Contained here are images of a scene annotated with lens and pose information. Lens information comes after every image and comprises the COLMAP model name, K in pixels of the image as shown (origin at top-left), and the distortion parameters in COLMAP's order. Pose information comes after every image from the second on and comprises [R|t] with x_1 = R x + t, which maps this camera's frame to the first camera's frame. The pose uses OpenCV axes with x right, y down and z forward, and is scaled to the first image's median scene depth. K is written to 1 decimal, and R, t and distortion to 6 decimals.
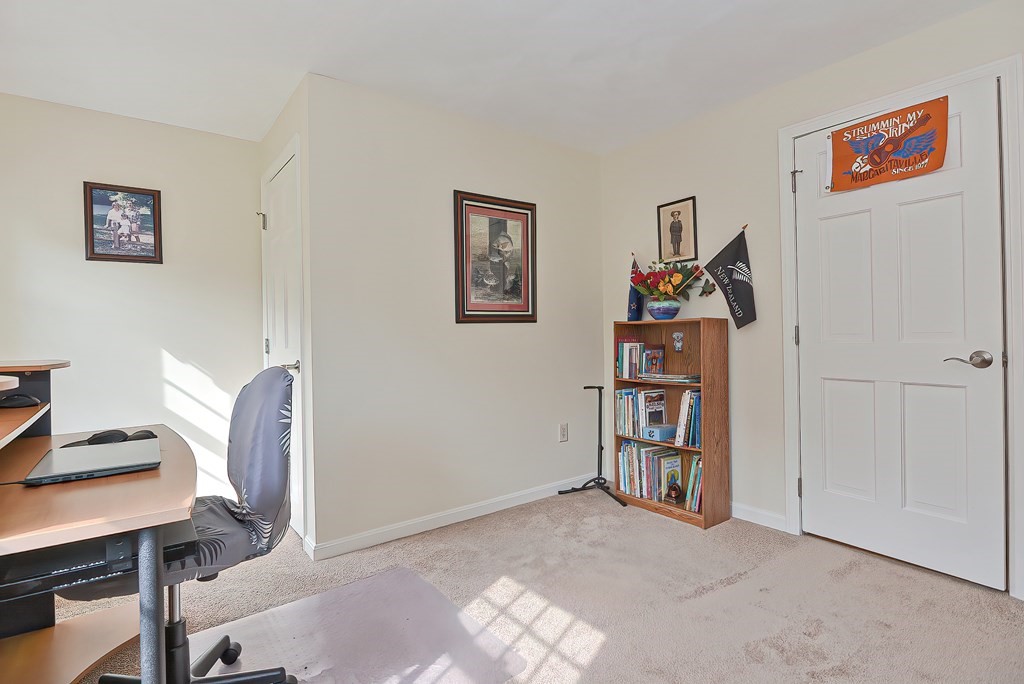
lens RADIAL K [[498.5, 0, 507.1], [0, 498.5, 334.7], [0, 0, 1]] dist [-0.012198, -0.001324]
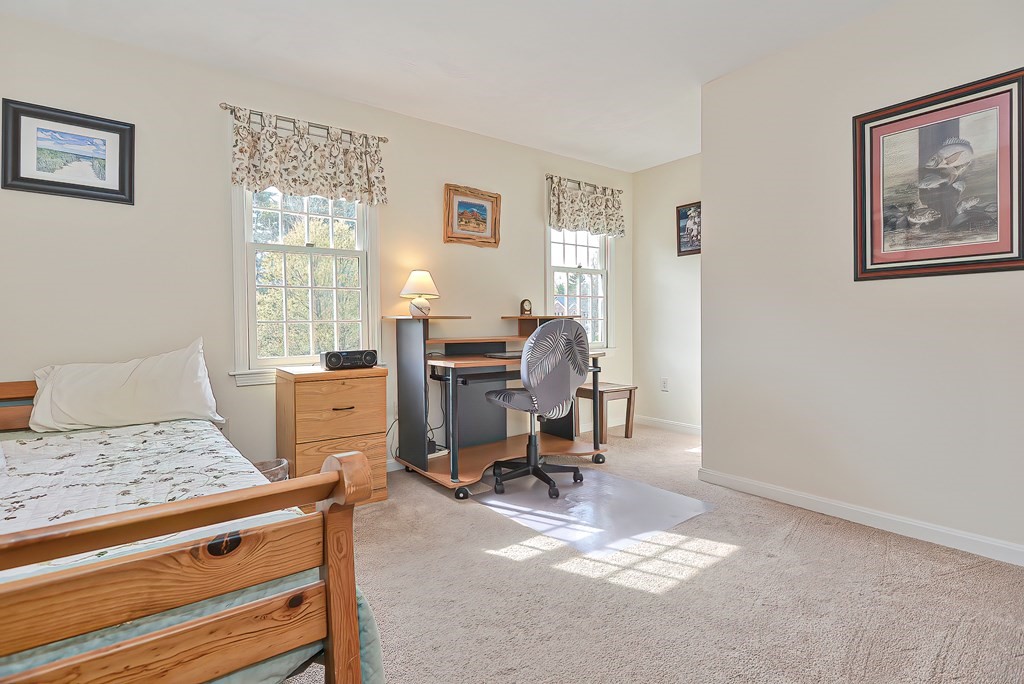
lens RADIAL K [[498.5, 0, 507.1], [0, 498.5, 334.7], [0, 0, 1]] dist [-0.012198, -0.001324]
pose [[-0.007969, 0.043197, -0.999035, 0.696855], [0.005238, 0.999055, 0.043156, 0.026159], [0.999955, -0.004889, -0.008188, 0.424318]]
